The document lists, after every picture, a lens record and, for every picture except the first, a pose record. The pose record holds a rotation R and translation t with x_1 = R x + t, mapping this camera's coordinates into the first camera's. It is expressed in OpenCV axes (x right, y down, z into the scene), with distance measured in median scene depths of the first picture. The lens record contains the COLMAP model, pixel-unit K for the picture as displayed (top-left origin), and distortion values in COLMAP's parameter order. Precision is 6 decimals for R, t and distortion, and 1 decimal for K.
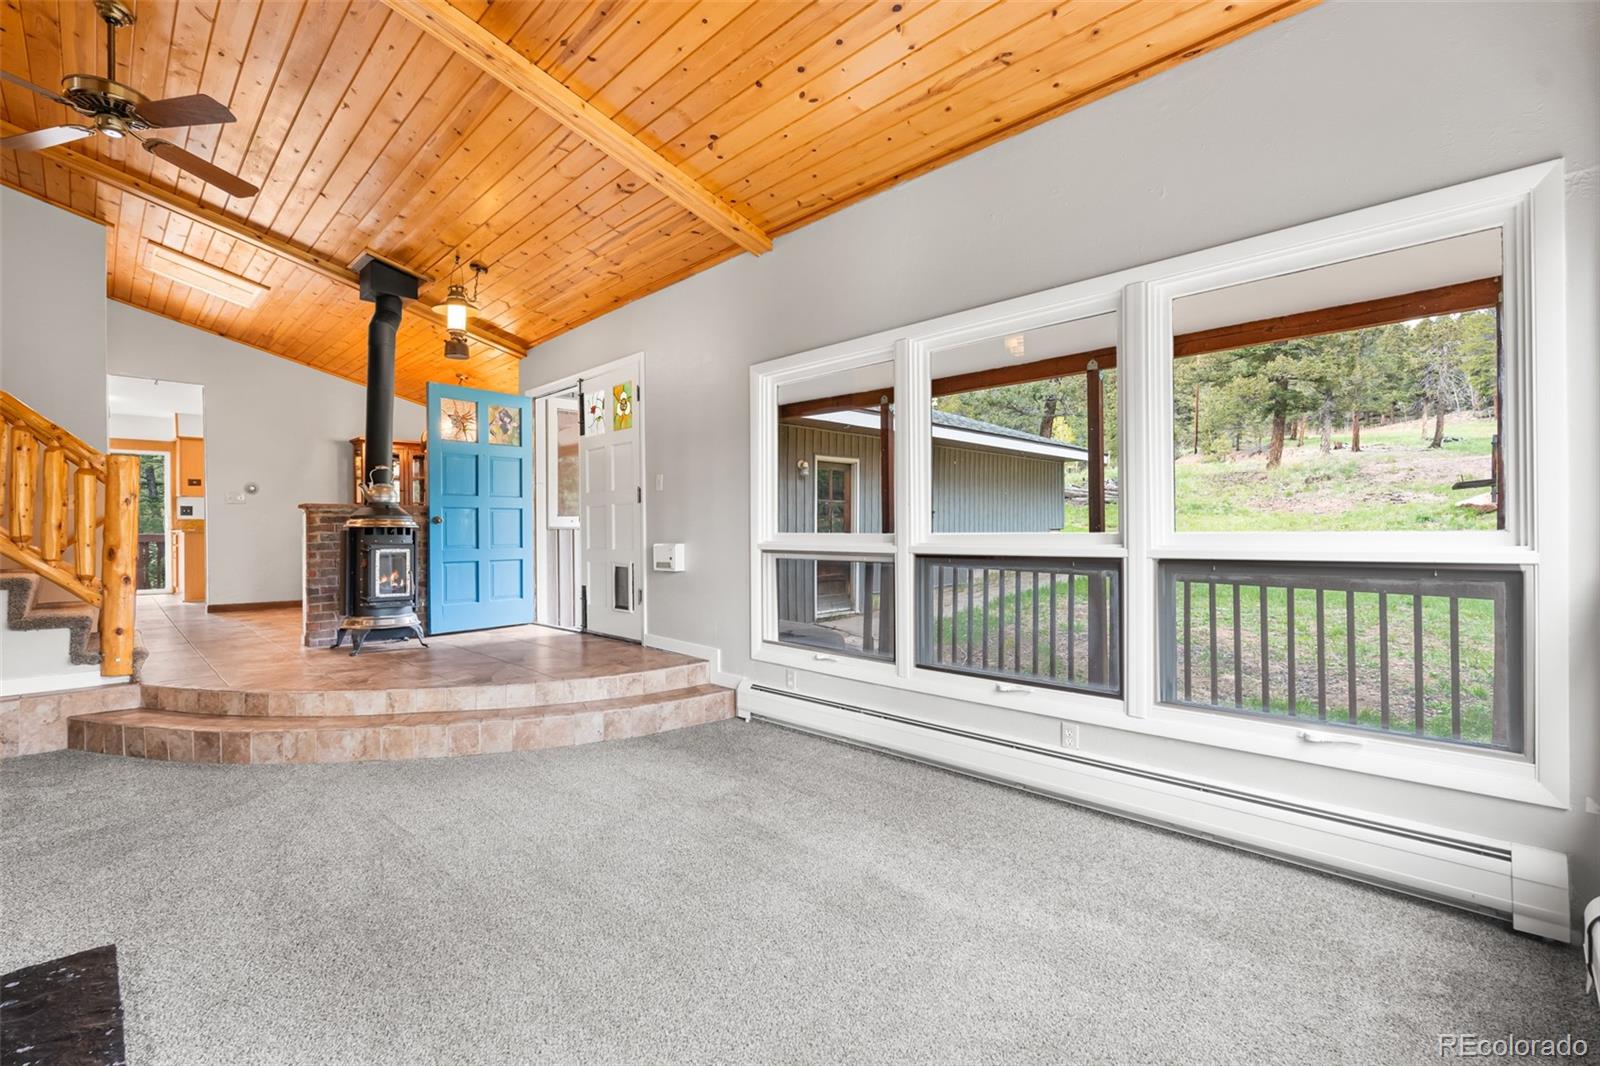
lens RADIAL K [[718.4, 0, 797.0], [0, 718.4, 539.4], [0, 0, 1]] dist [-0.001811, 0.000019]
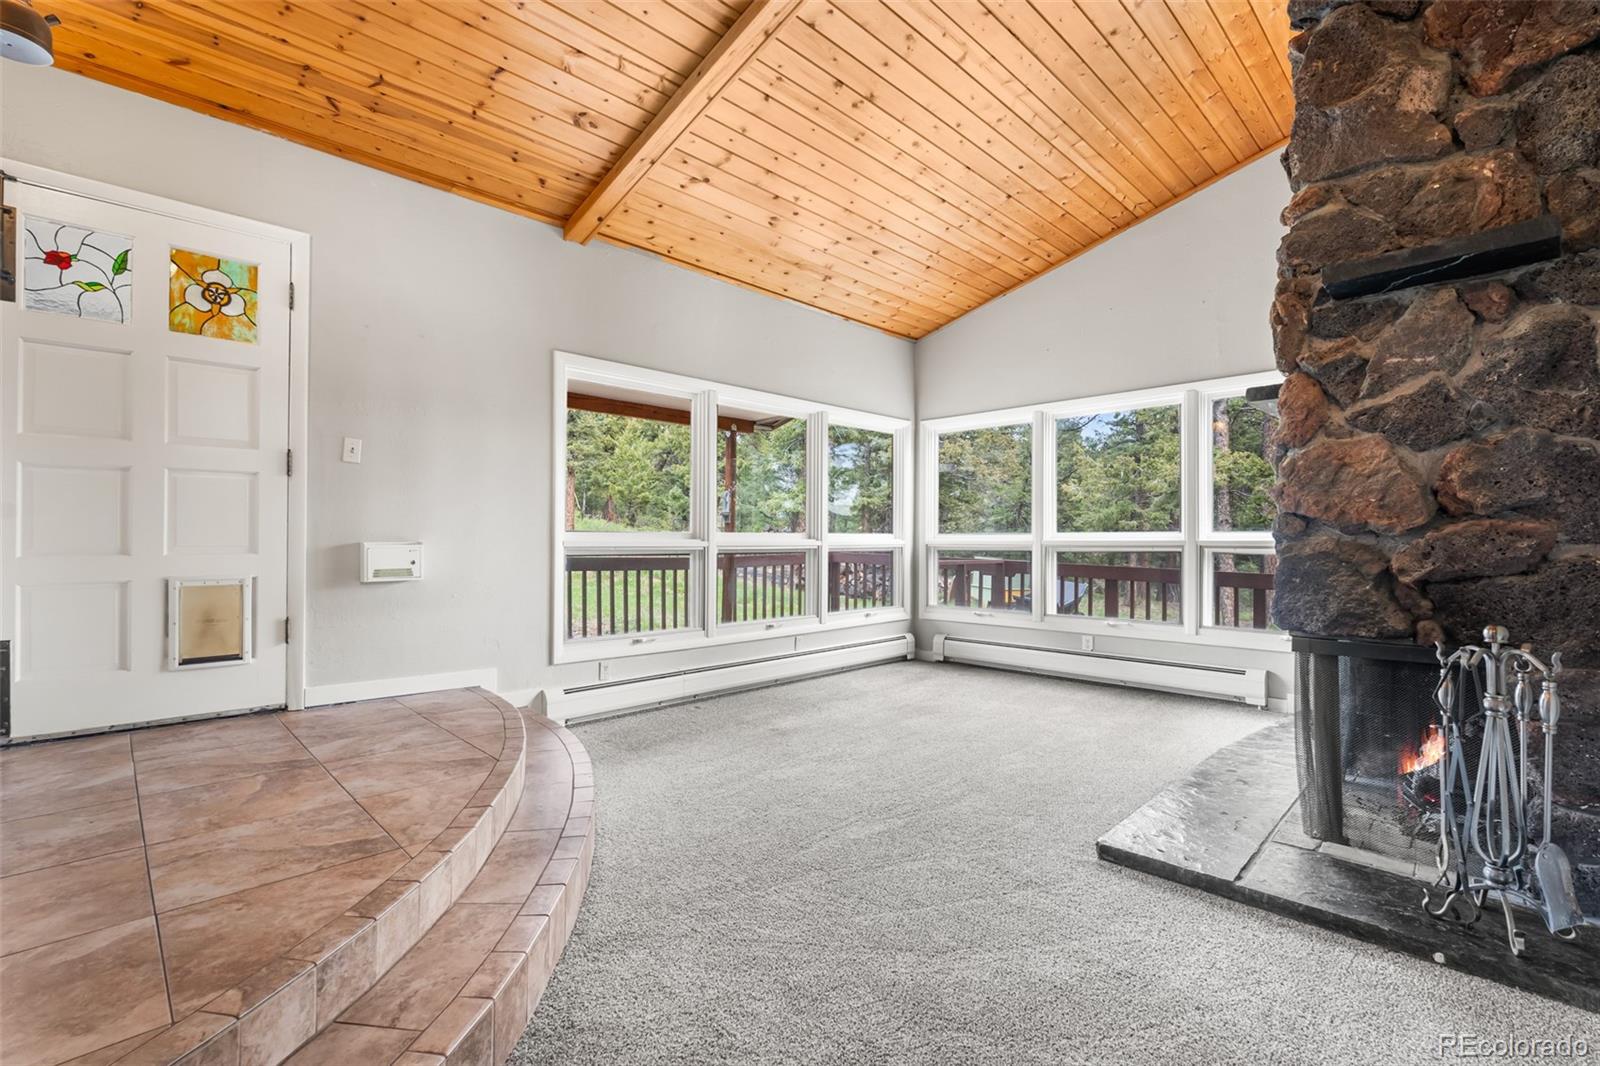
lens RADIAL K [[718.4, 0, 797.1], [0, 718.4, 527.0], [0, 0, 1]] dist [-0.001811, 0.000019]
pose [[0.003411, -0.000357, 0.999994, -0.888040], [-0.008080, 0.999967, 0.000385, -0.012596], [-0.999962, -0.008081, 0.003408, 0.613462]]
